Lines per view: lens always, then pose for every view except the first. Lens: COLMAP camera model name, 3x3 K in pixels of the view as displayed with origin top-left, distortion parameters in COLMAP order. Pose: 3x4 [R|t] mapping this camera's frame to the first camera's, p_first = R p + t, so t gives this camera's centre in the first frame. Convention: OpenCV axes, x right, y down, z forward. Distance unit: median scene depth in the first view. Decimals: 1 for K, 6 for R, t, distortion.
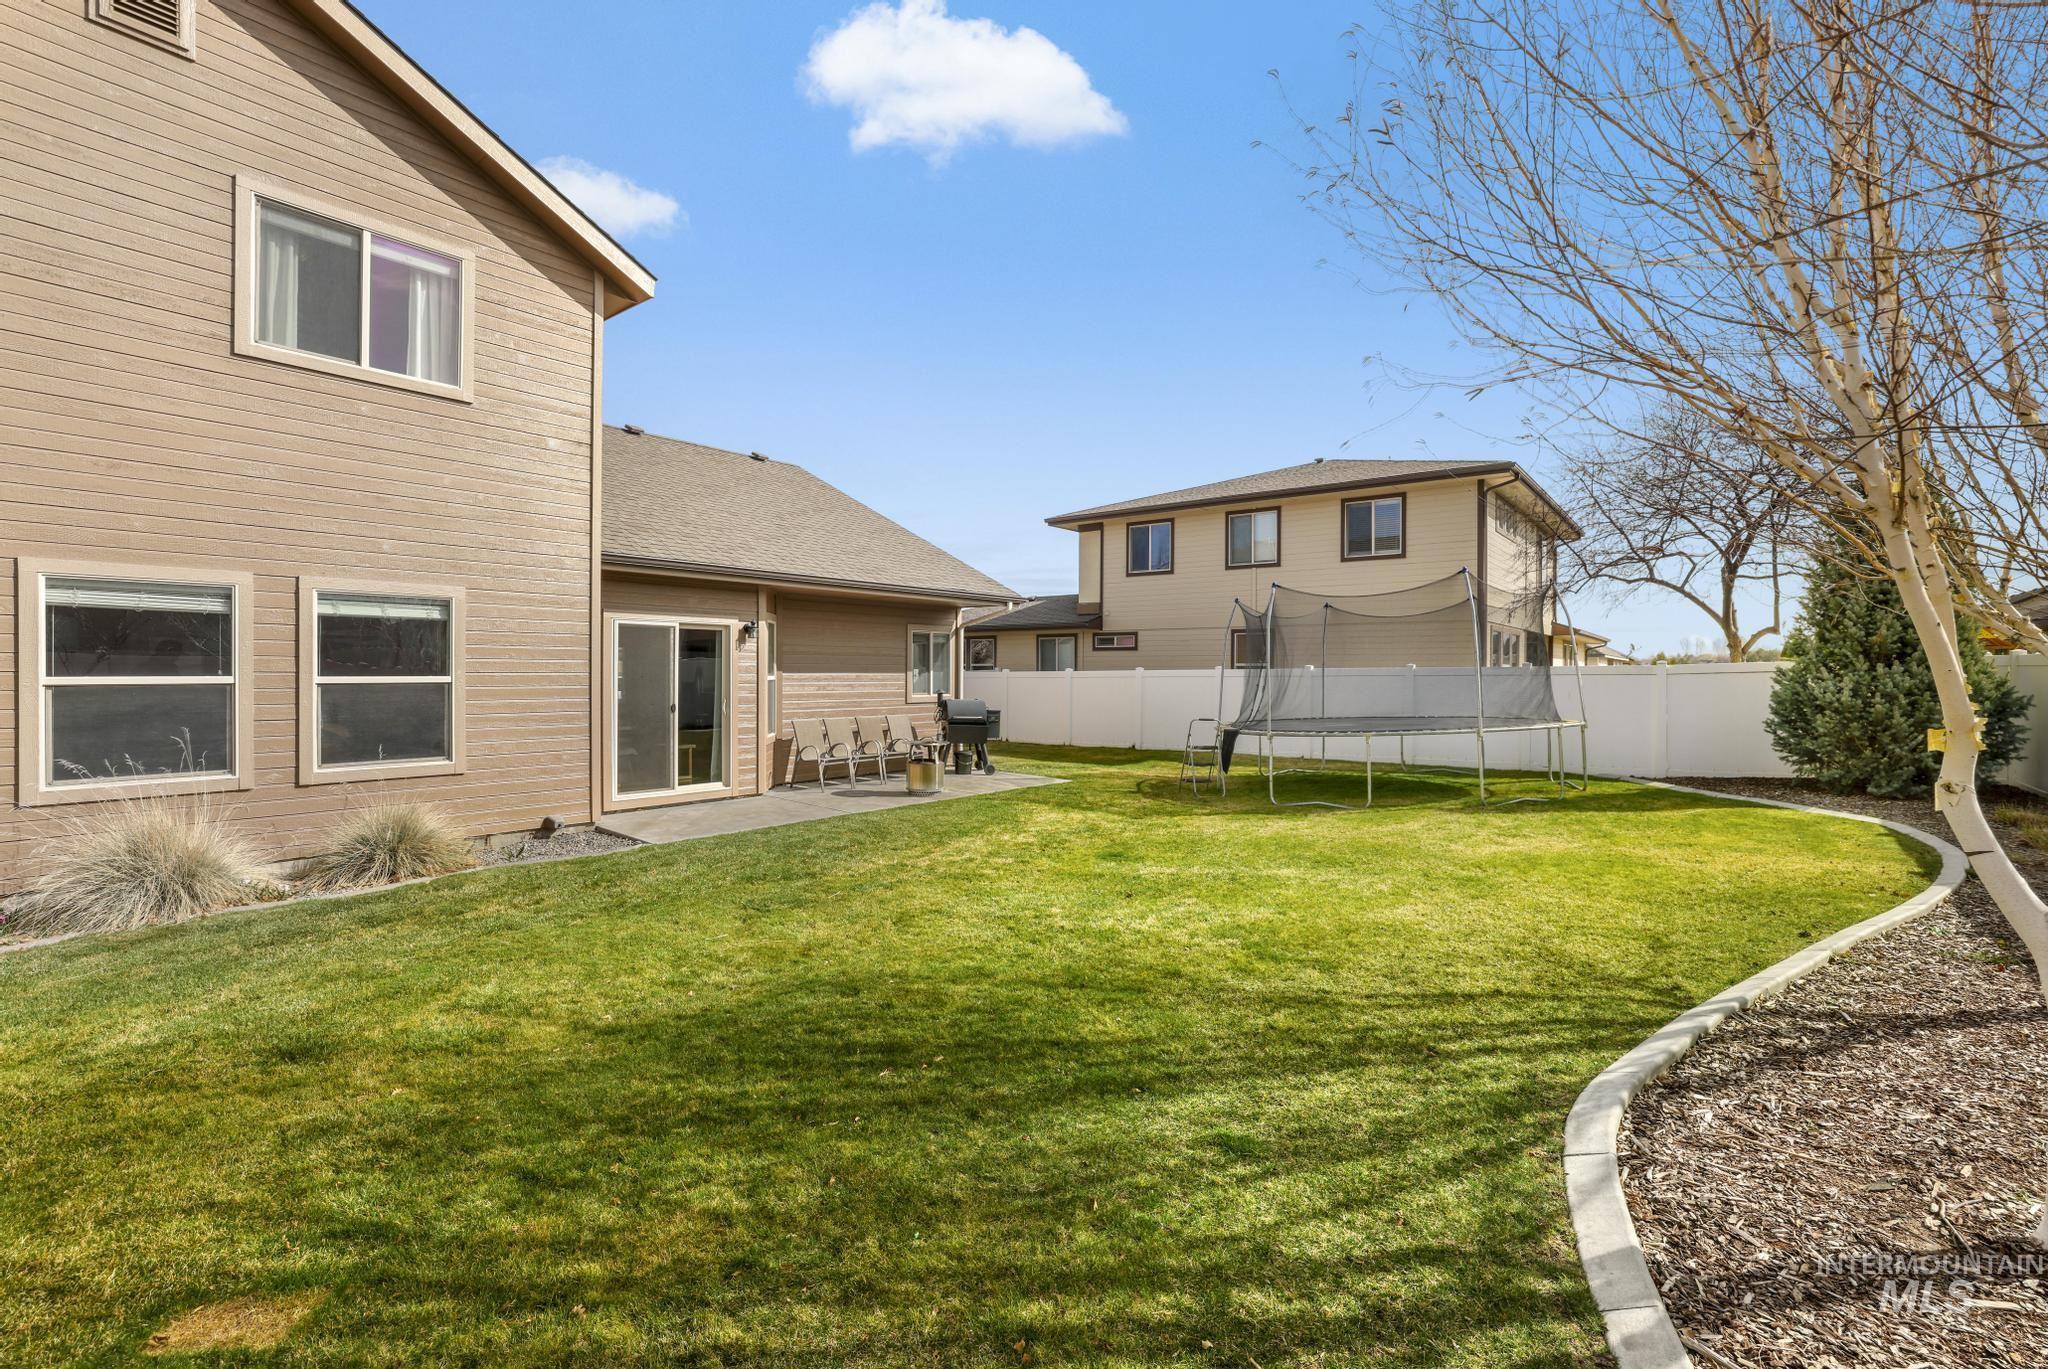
lens RADIAL K [[902.4, 0, 1012.6], [0, 902.4, 676.1], [0, 0, 1]] dist [-0.020303, 0.004609]
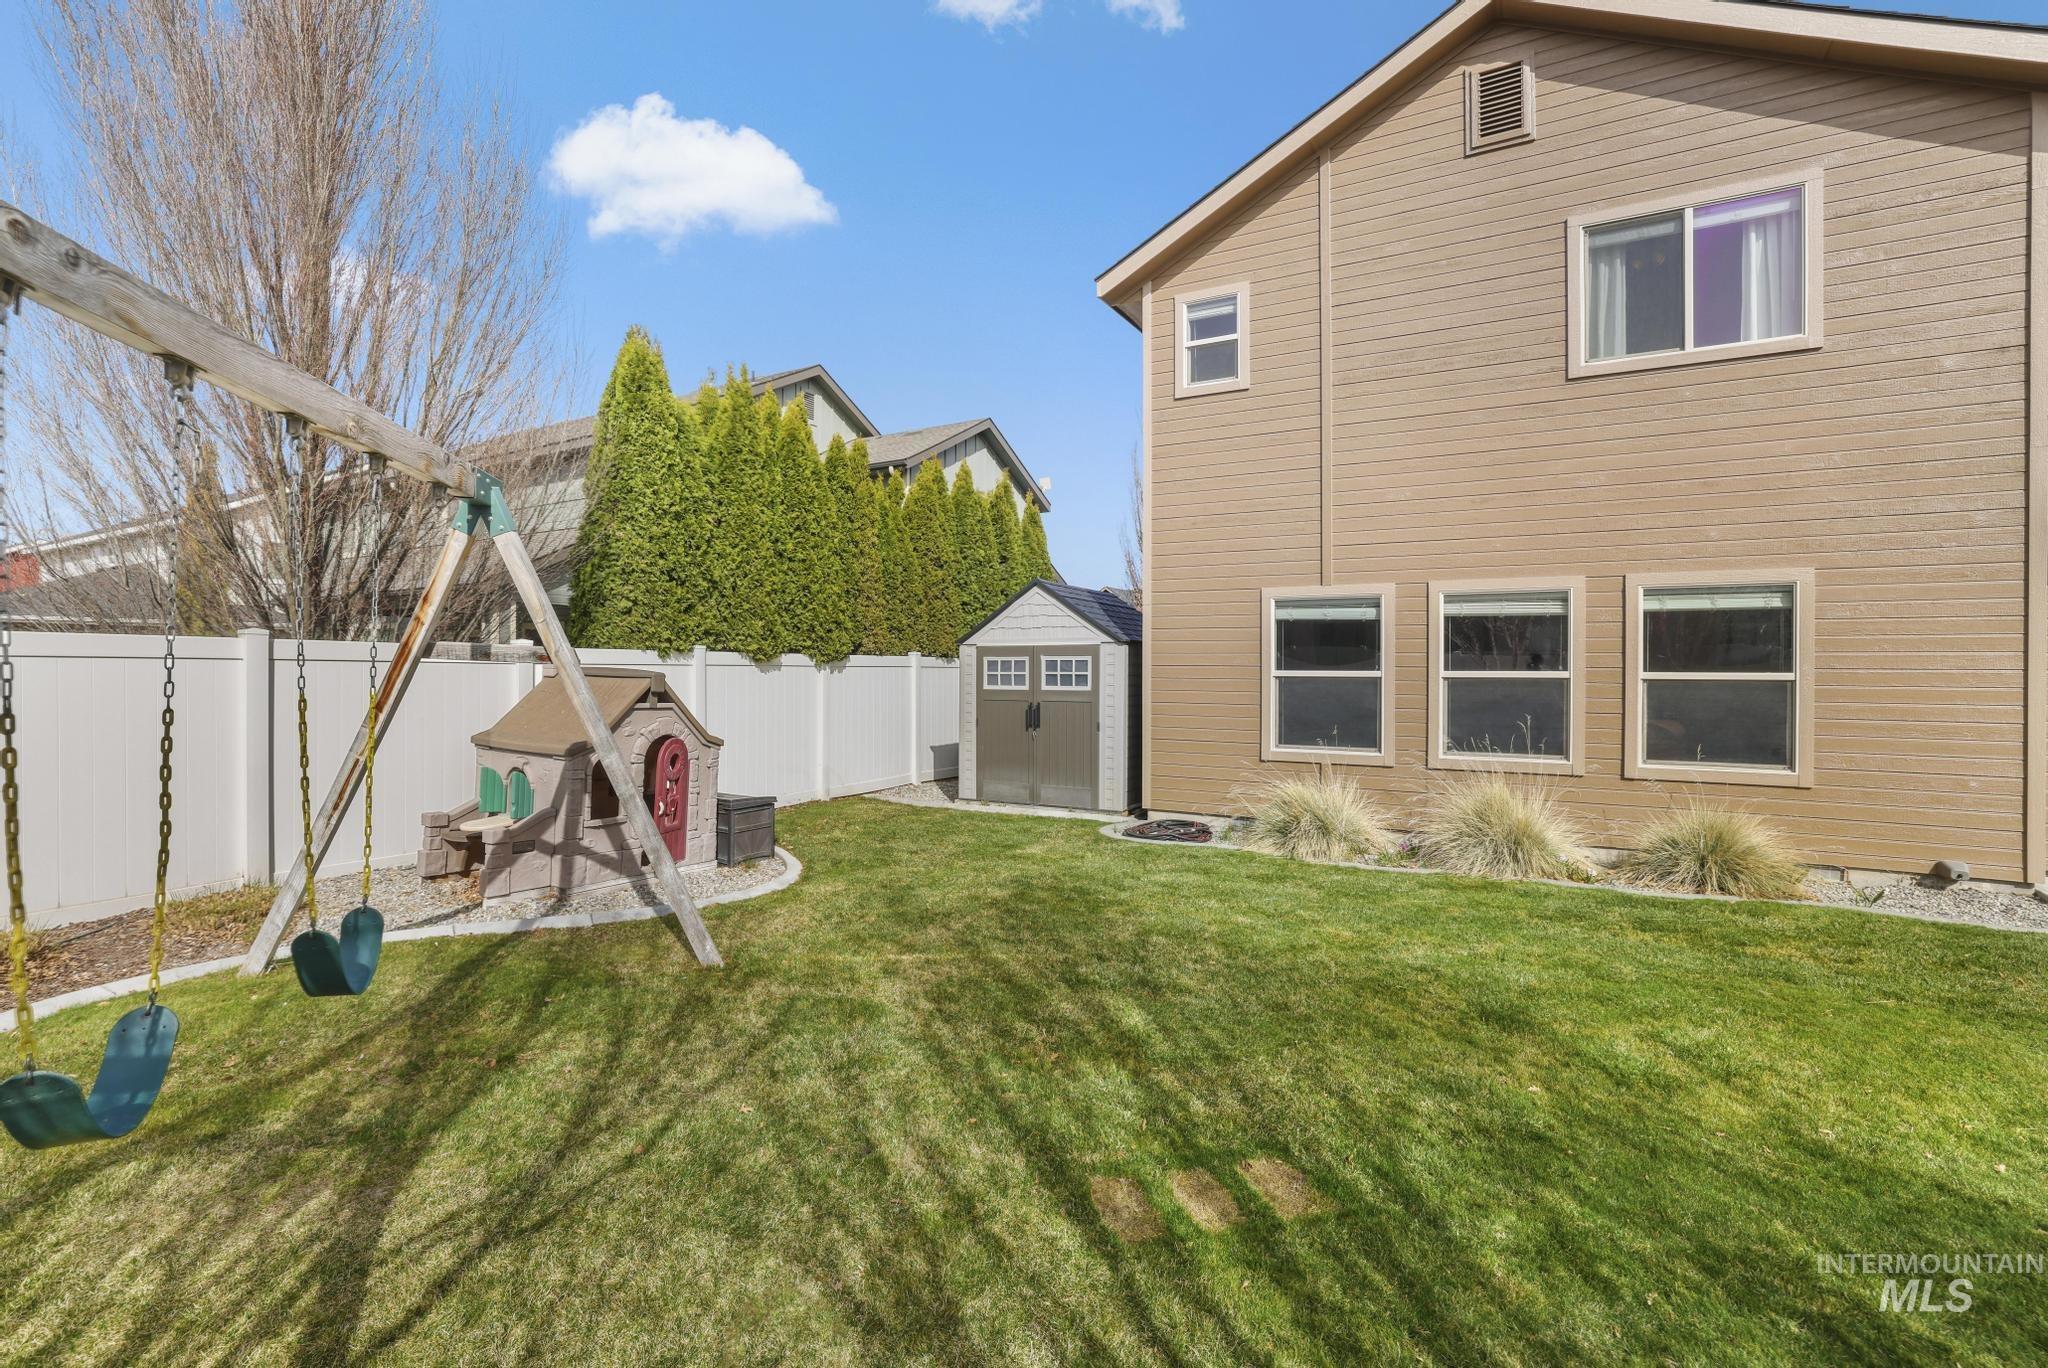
lens RADIAL K [[902.4, 0, 1023.9], [0, 902.4, 669.3], [0, 0, 1]] dist [-0.020303, 0.004609]
pose [[0.168796, 0.002293, -0.985648, 0.105487], [-0.005649, 0.999983, 0.001359, -0.000328], [0.985635, 0.005338, 0.168807, 0.144807]]
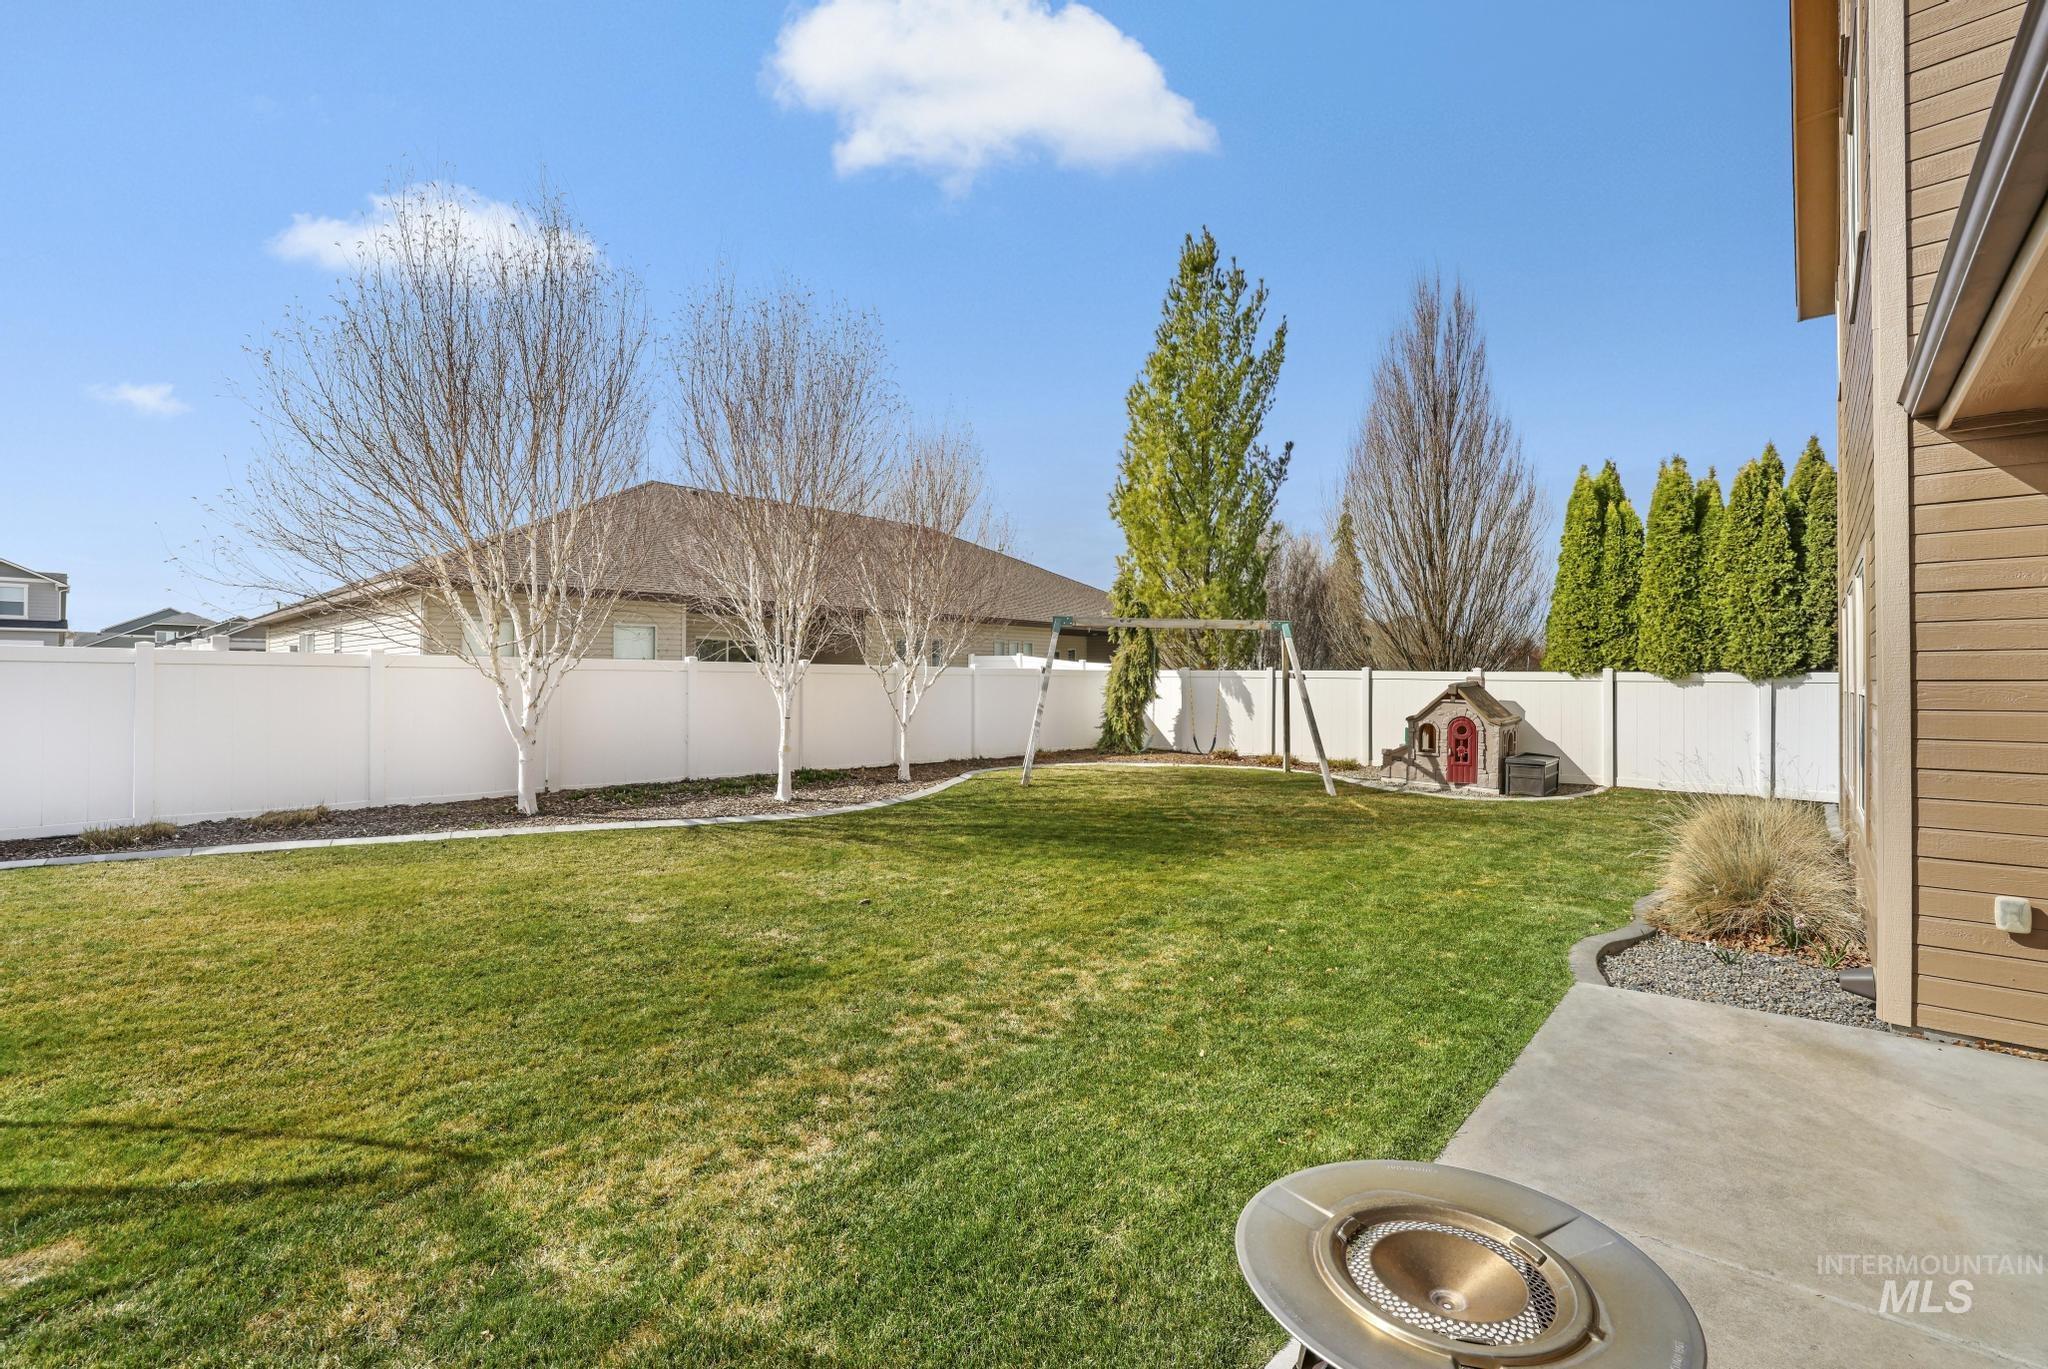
lens RADIAL K [[902.4, 0, 1021.9], [0, 902.4, 679.2], [0, 0, 1]] dist [-0.020303, 0.004609]
pose [[-0.997779, -0.012364, 0.065459, -0.126645], [-0.012537, 0.999919, -0.002242, 0.013043], [-0.065426, -0.003057, -0.997853, 1.894617]]
